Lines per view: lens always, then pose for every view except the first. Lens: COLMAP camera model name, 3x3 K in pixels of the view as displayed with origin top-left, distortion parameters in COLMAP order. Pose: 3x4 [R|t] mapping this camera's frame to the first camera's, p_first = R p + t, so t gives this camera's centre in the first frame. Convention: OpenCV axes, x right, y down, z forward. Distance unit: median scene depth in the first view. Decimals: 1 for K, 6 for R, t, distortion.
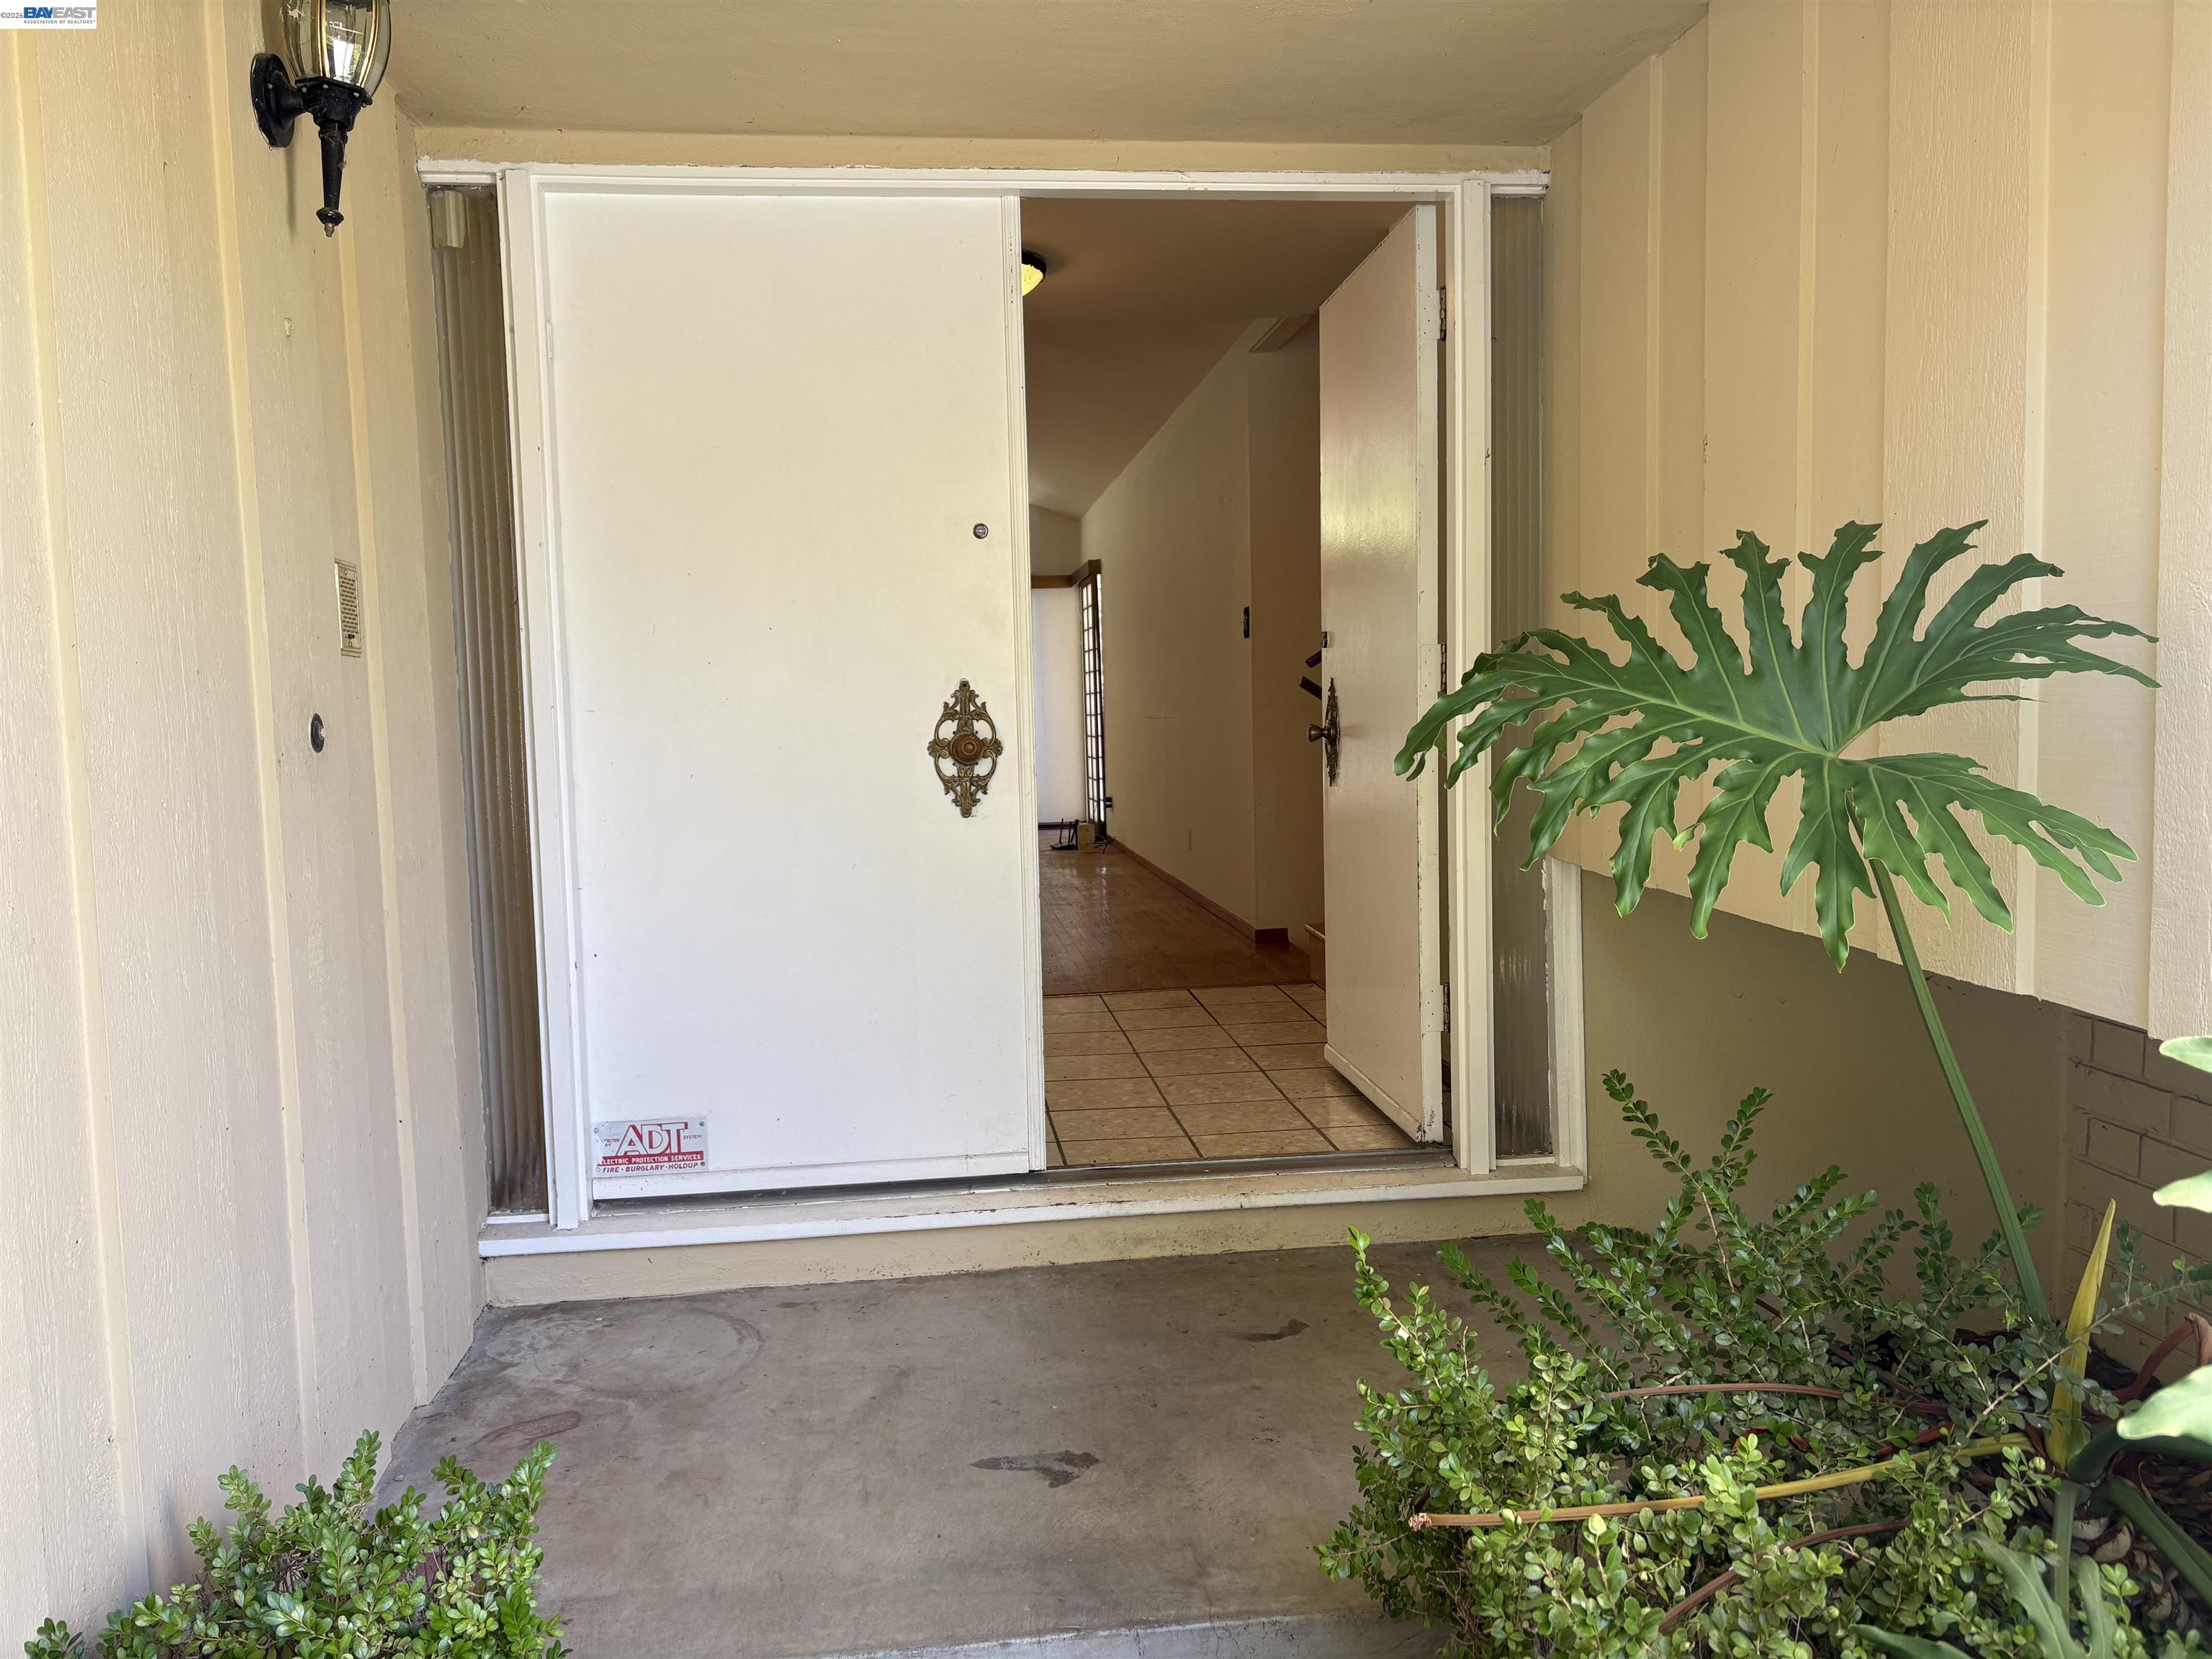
lens RADIAL K [[1679.3, 0, 1106.1], [0, 1679.3, 827.8], [0, 0, 1]] dist [-0.005990, -0.002334]
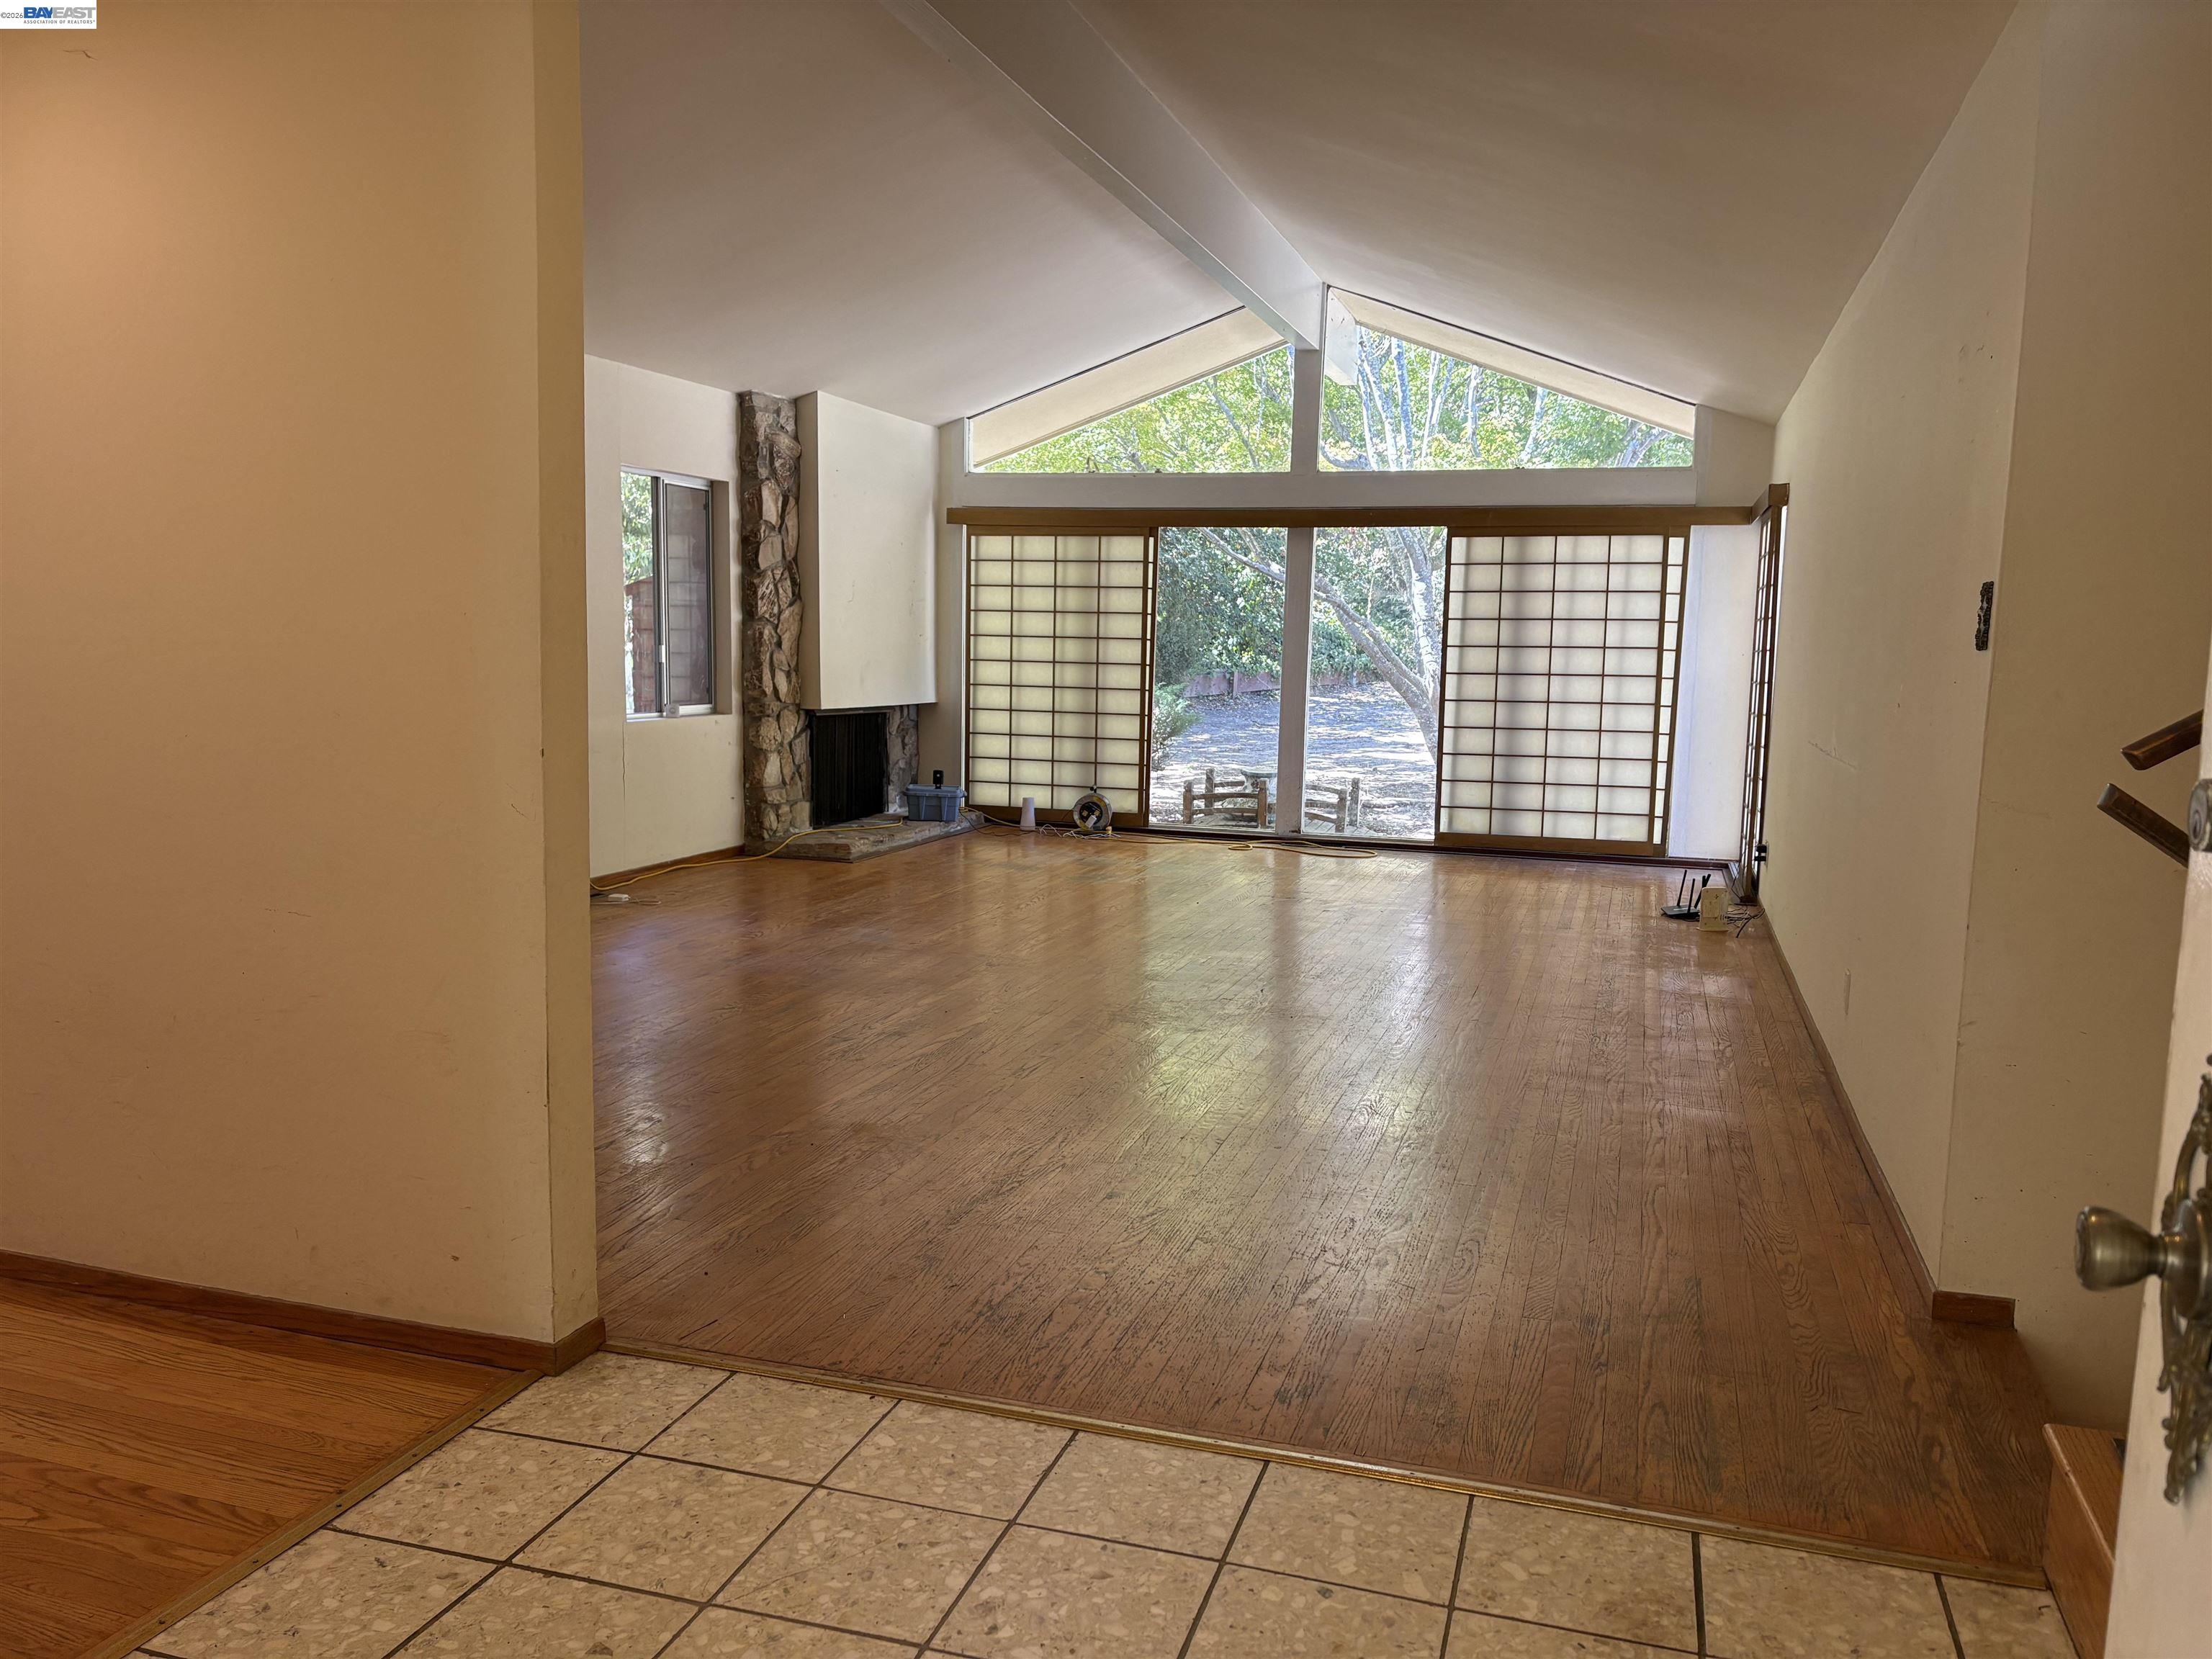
lens RADIAL K [[1679.3, 0, 1108.1], [0, 1679.3, 835.2], [0, 0, 1]] dist [-0.005990, -0.002334]
pose [[0.909795, 0.094149, -0.404240, 0.034695], [-0.075248, 0.995209, 0.062432, -0.045183], [0.408181, -0.026383, 0.912520, 0.299888]]
